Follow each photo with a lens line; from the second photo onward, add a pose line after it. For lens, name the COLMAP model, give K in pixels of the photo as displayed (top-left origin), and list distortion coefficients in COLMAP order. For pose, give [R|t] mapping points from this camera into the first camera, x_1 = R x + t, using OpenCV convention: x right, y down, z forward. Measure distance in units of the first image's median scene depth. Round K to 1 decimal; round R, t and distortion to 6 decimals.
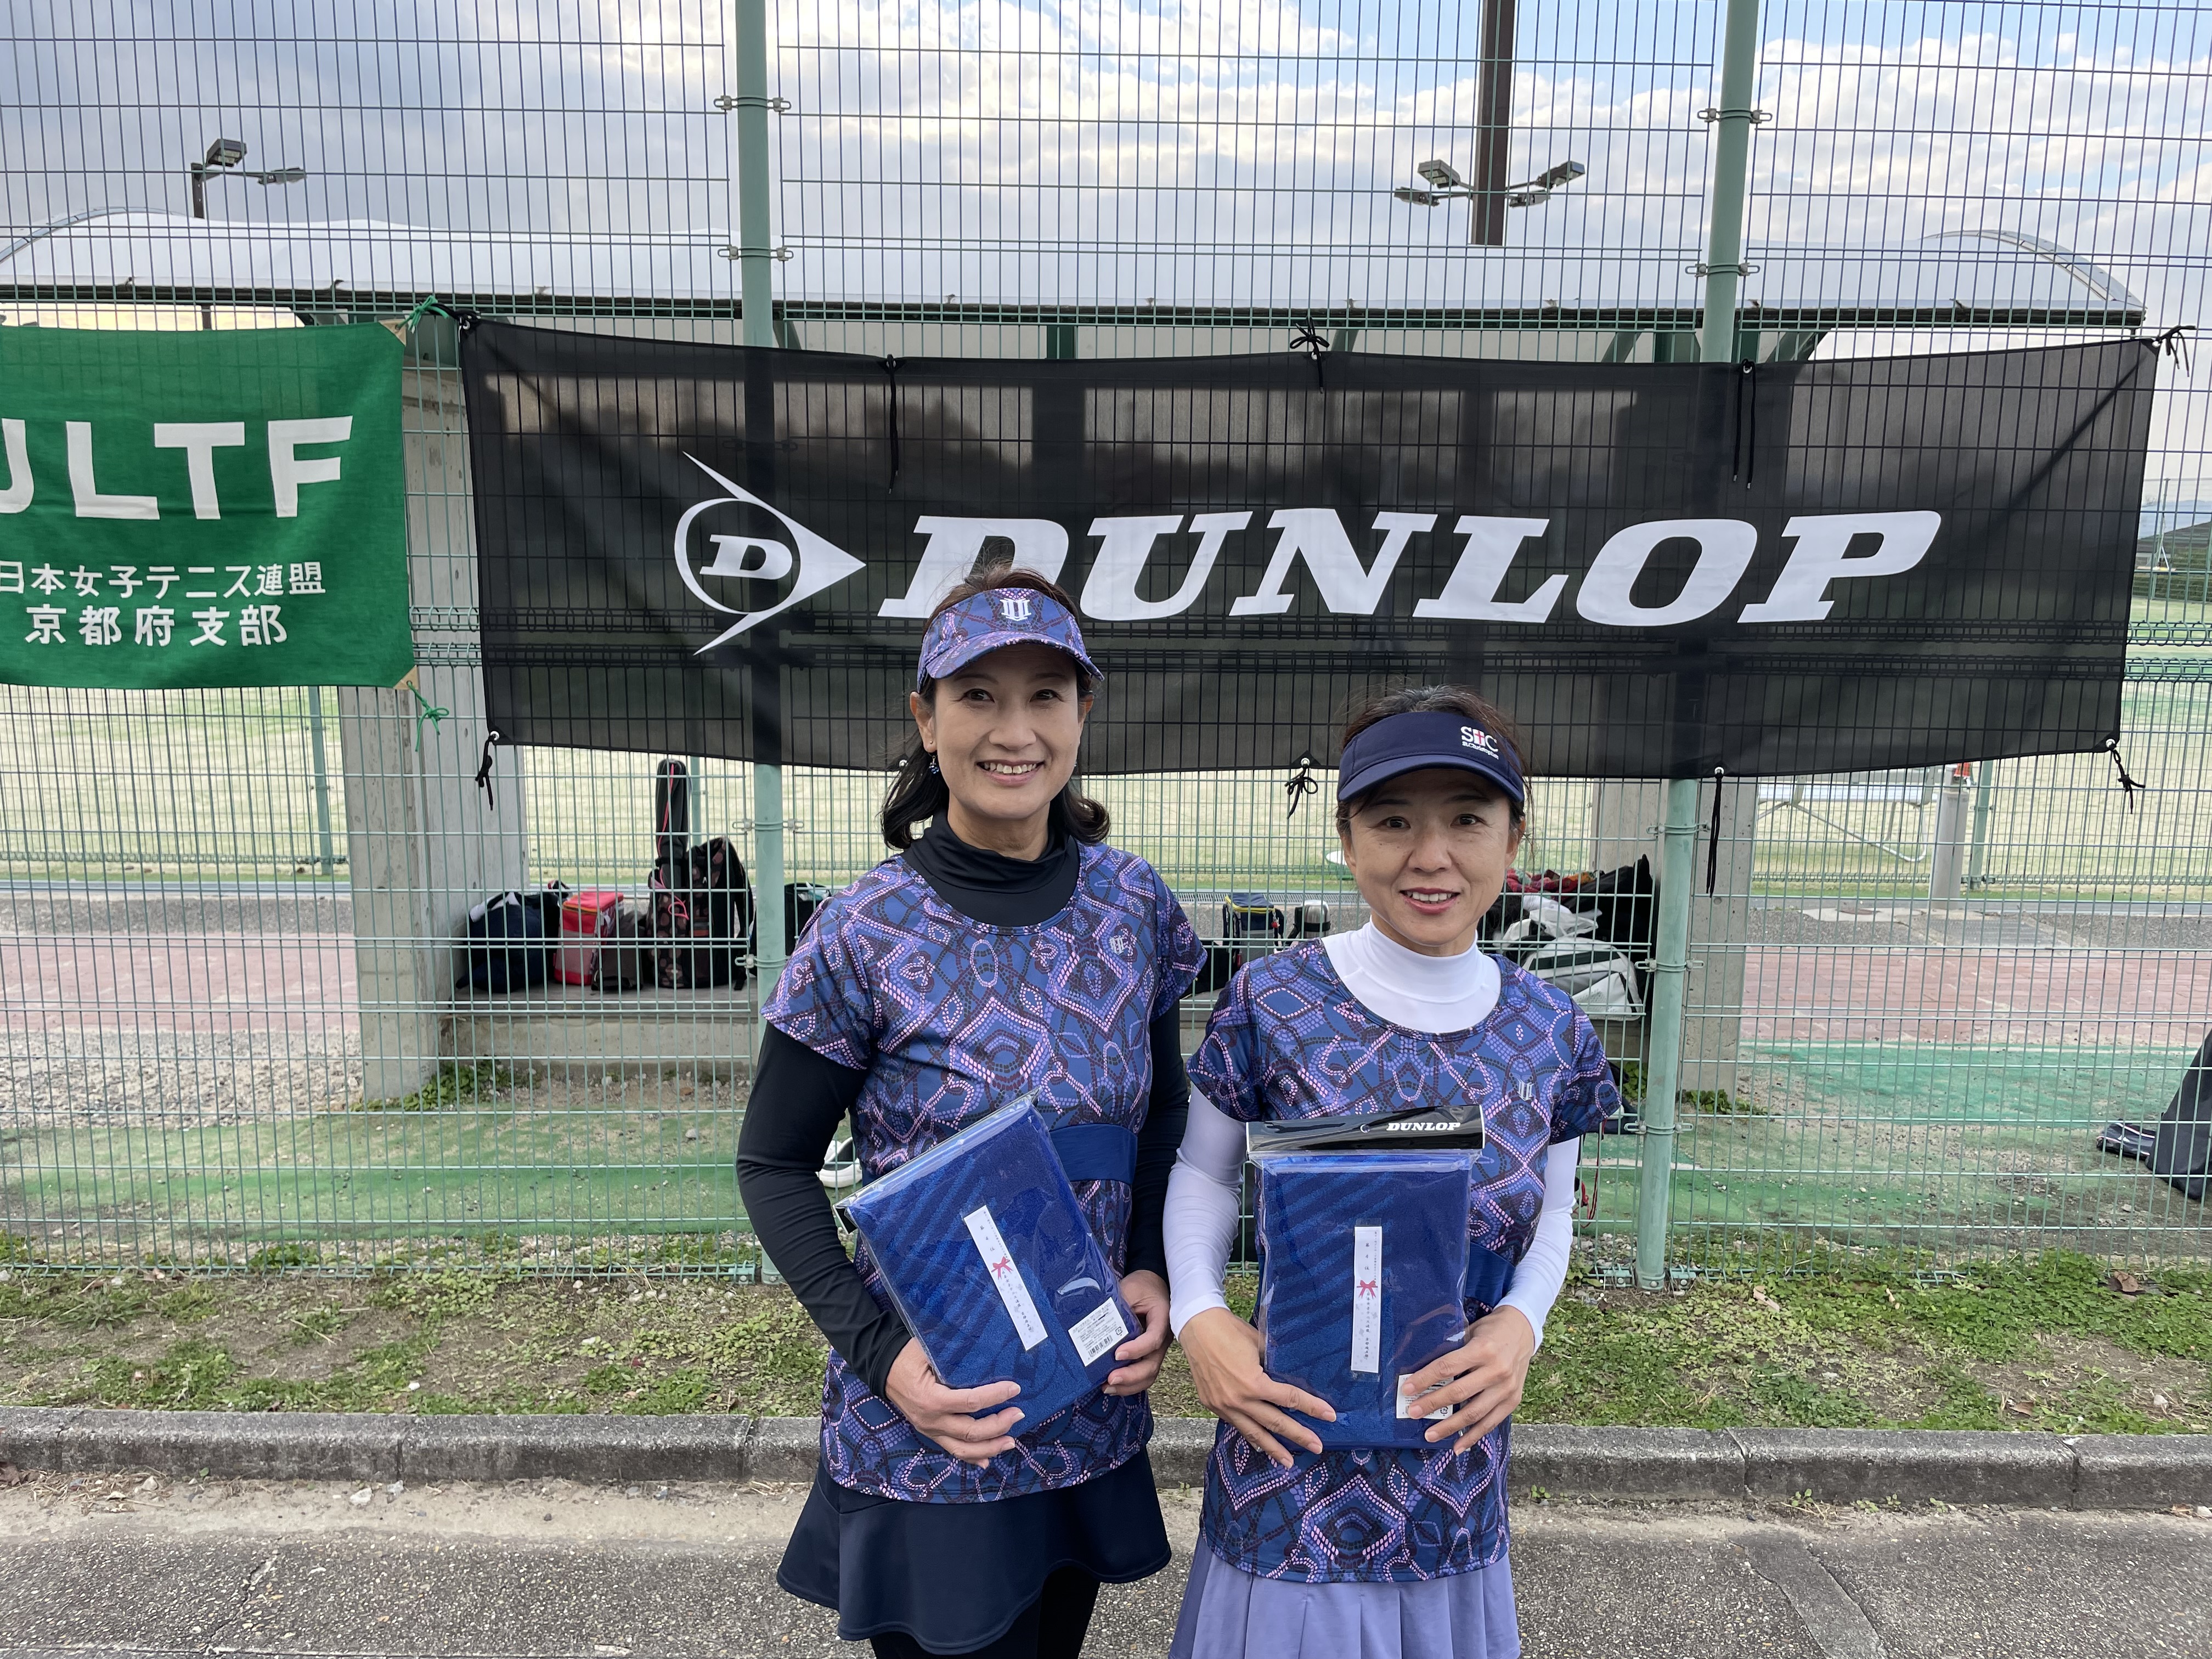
lens RADIAL K [[1669.5, 0, 1113.6], [0, 1669.5, 801.8], [0, 0, 1]] dist [0.084819, -0.116835]
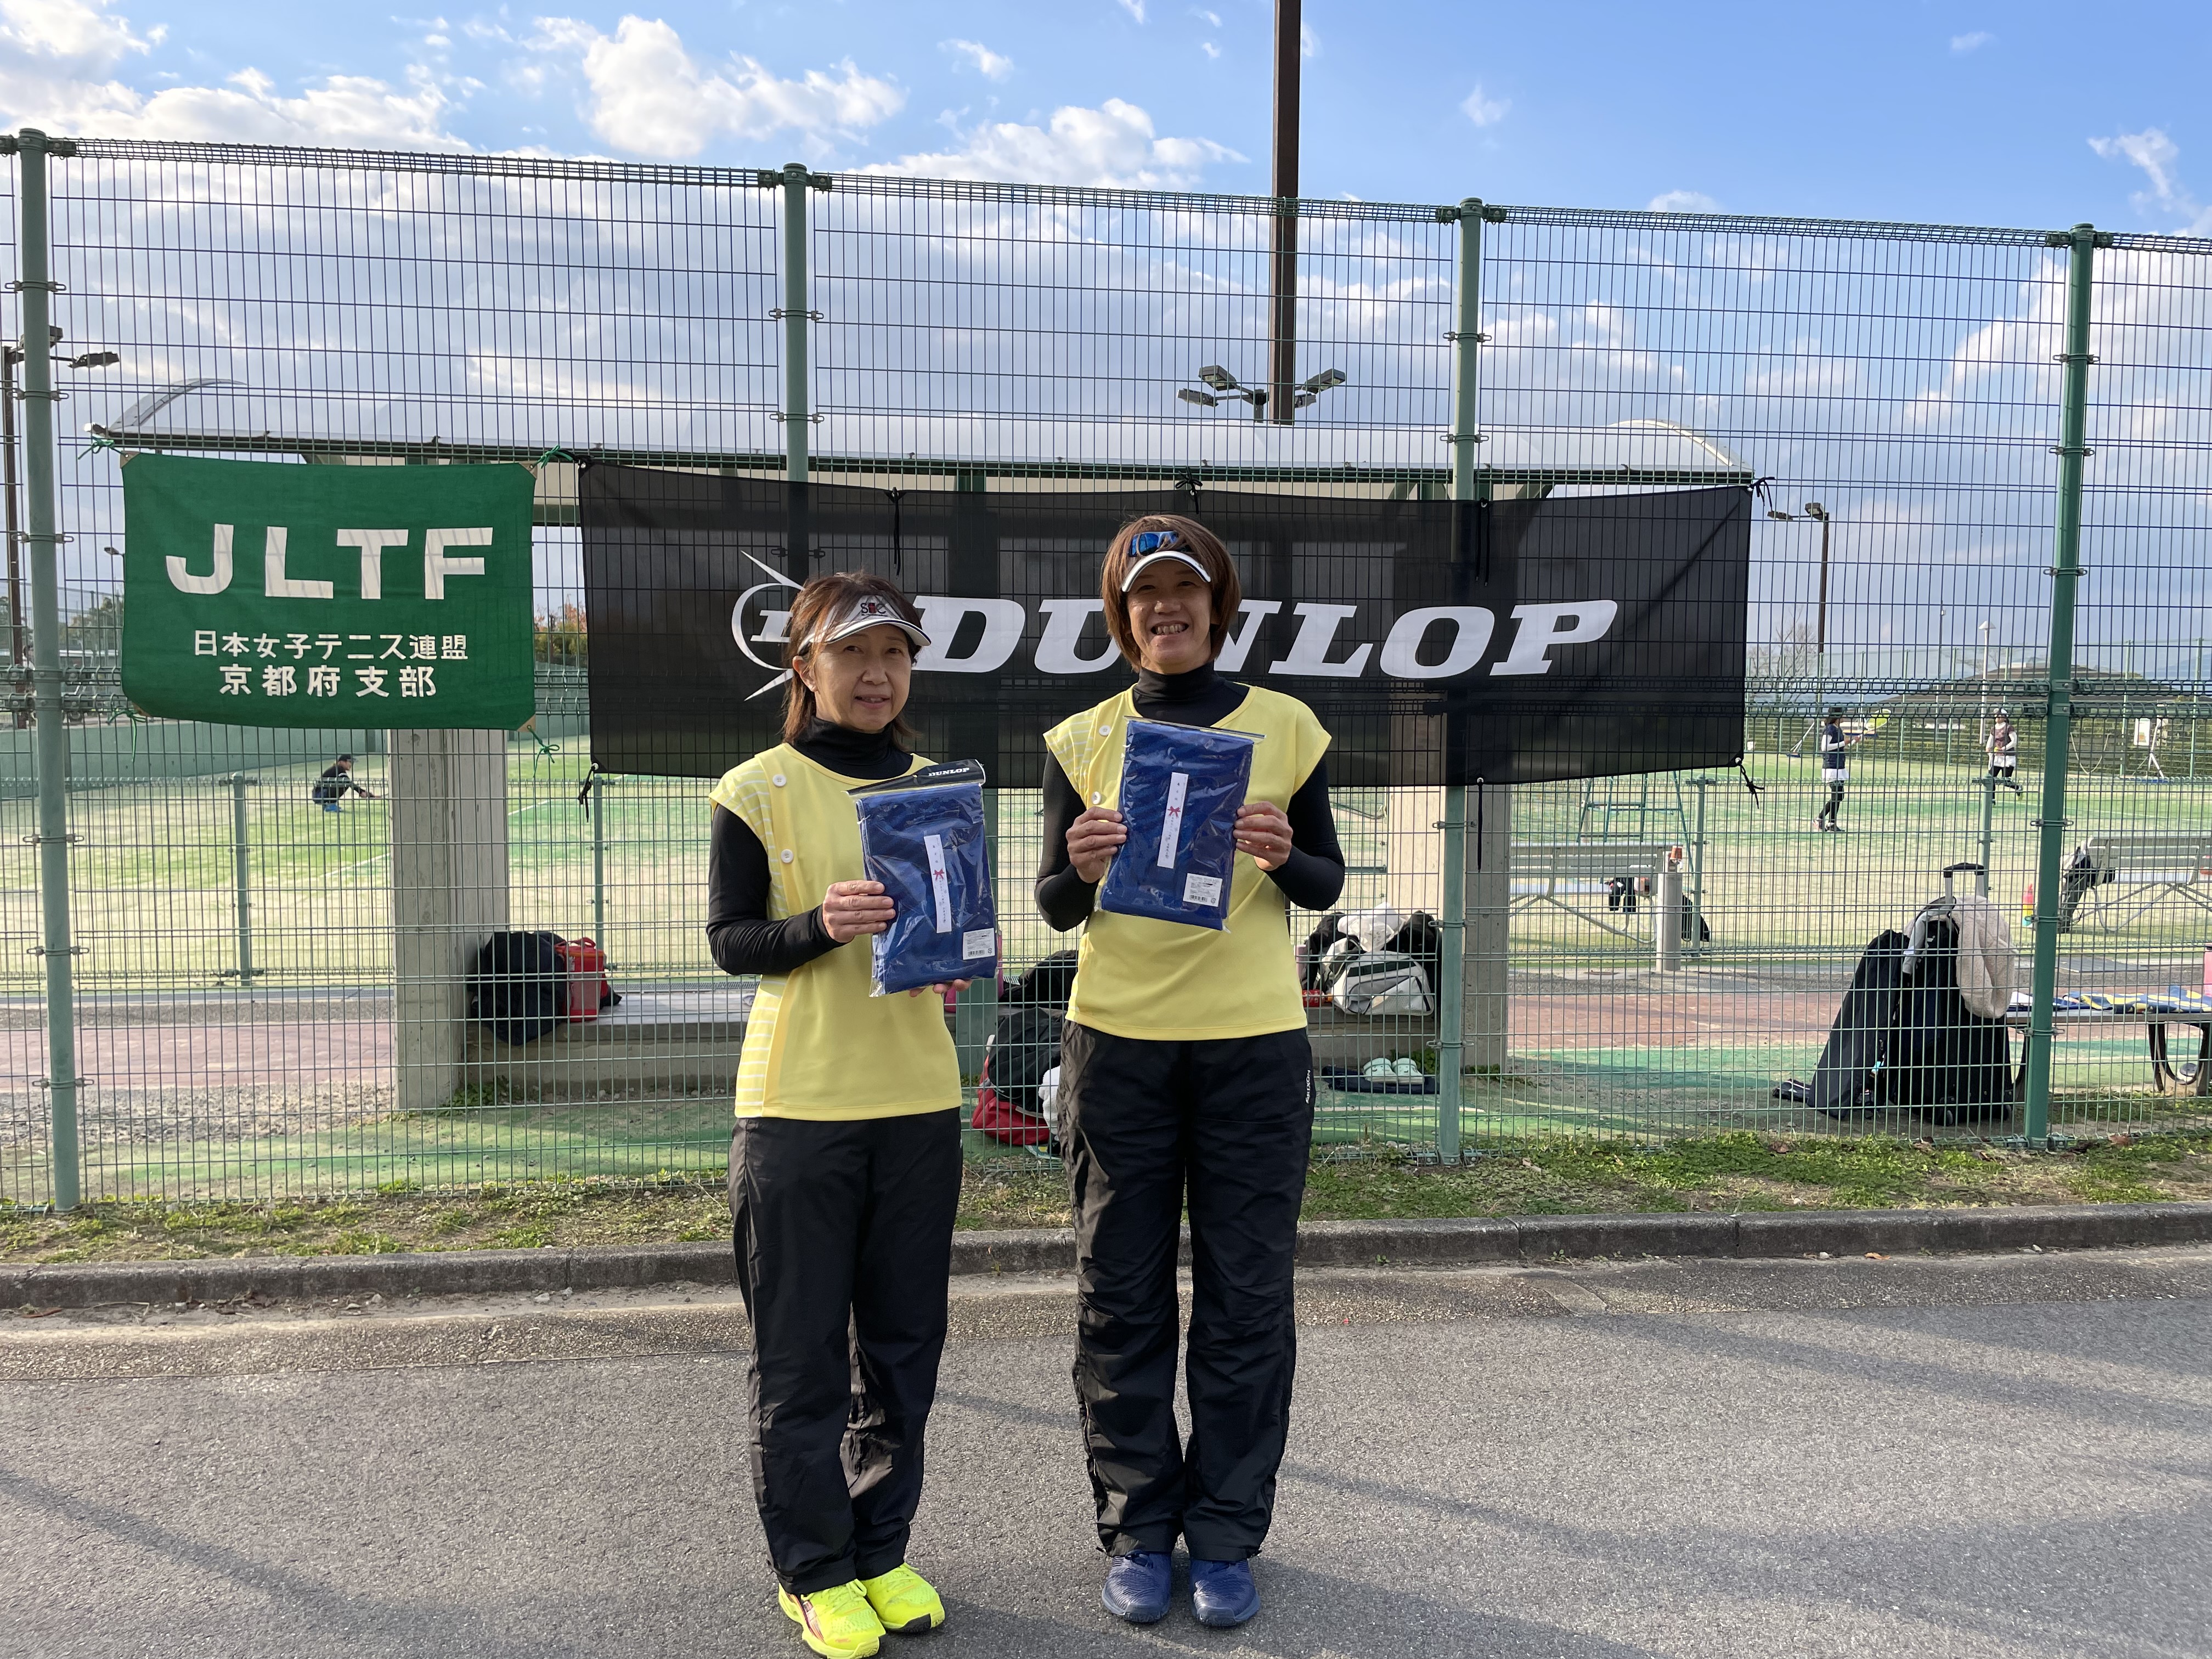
lens RADIAL K [[1681.8, 0, 1107.0], [0, 1681.8, 820.2], [0, 0, 1]] dist [0.082402, -0.114376]
pose [[0.992237, -0.016000, 0.123330, -0.134679], [0.028125, 0.994867, -0.097206, 0.149600], [-0.121142, 0.099920, 0.987593, -0.381628]]
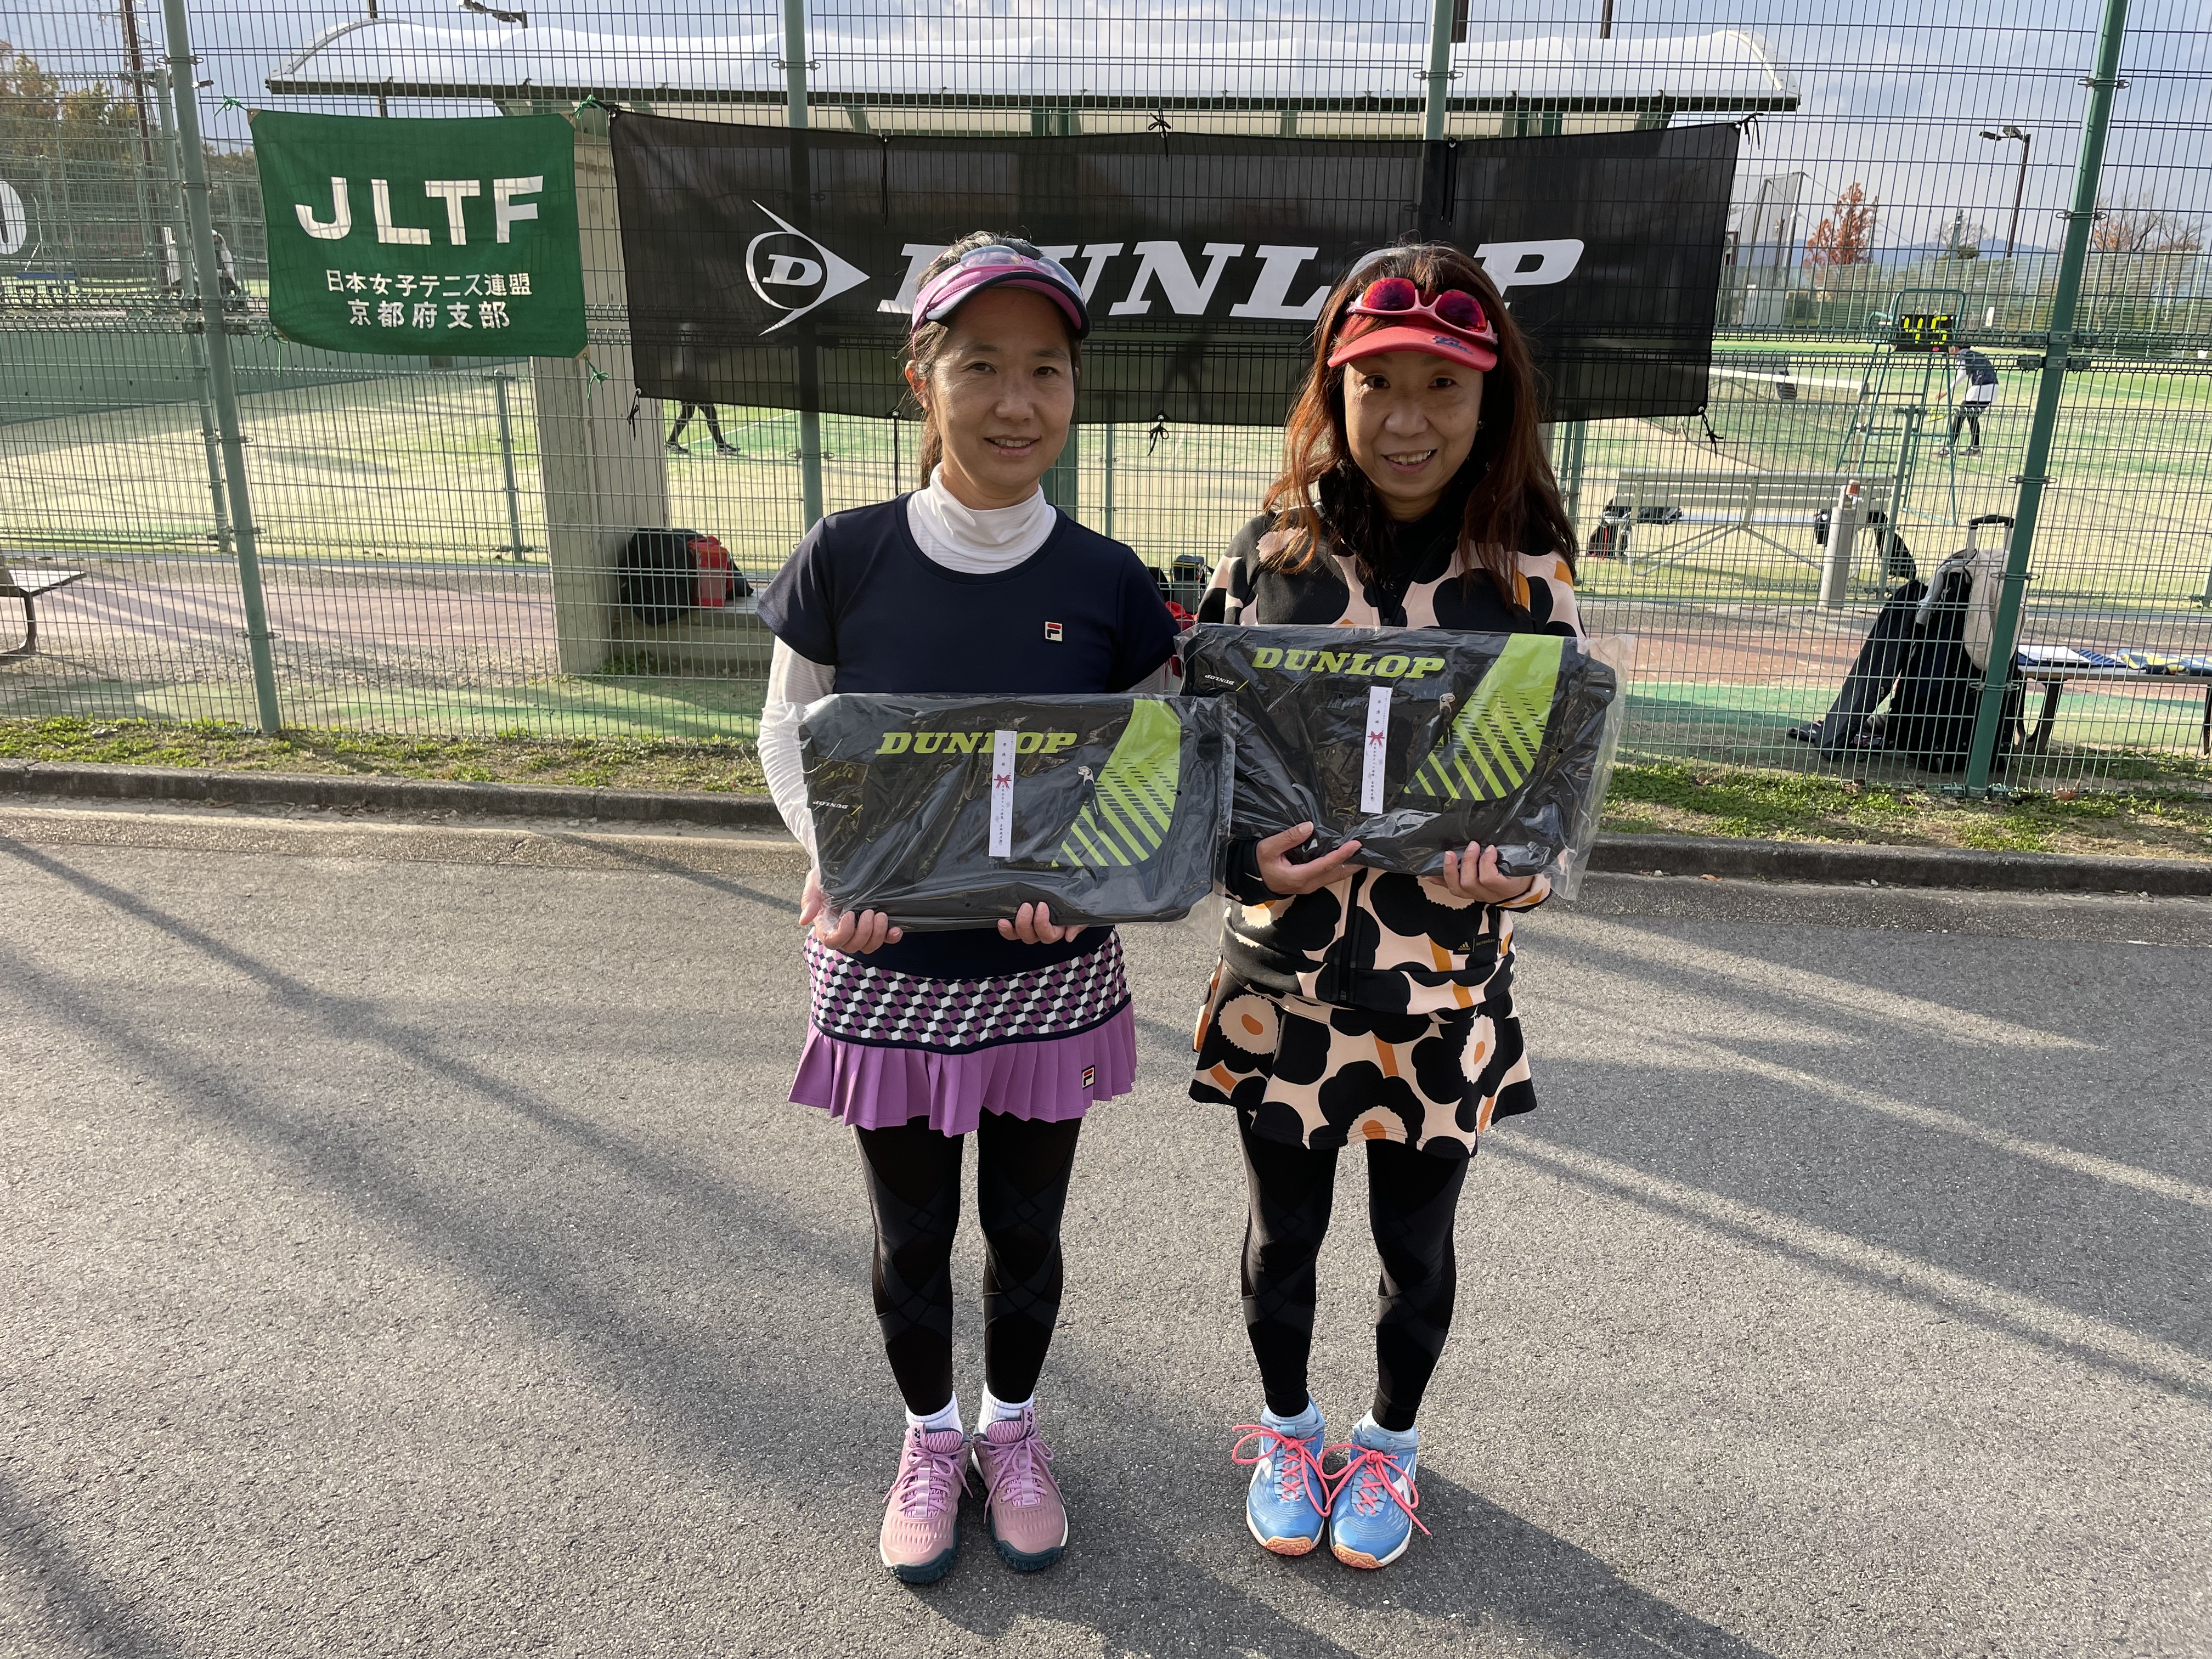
lens RADIAL K [[1694.1, 0, 1142.1], [0, 1694.1, 824.4], [0, 0, 1]] dist [0.075811, -0.109515]
pose [[0.996797, 0.029398, -0.074379, 0.234479], [-0.018937, 0.990302, 0.137634, 0.135665], [0.077703, -0.135784, 0.987687, -0.598161]]
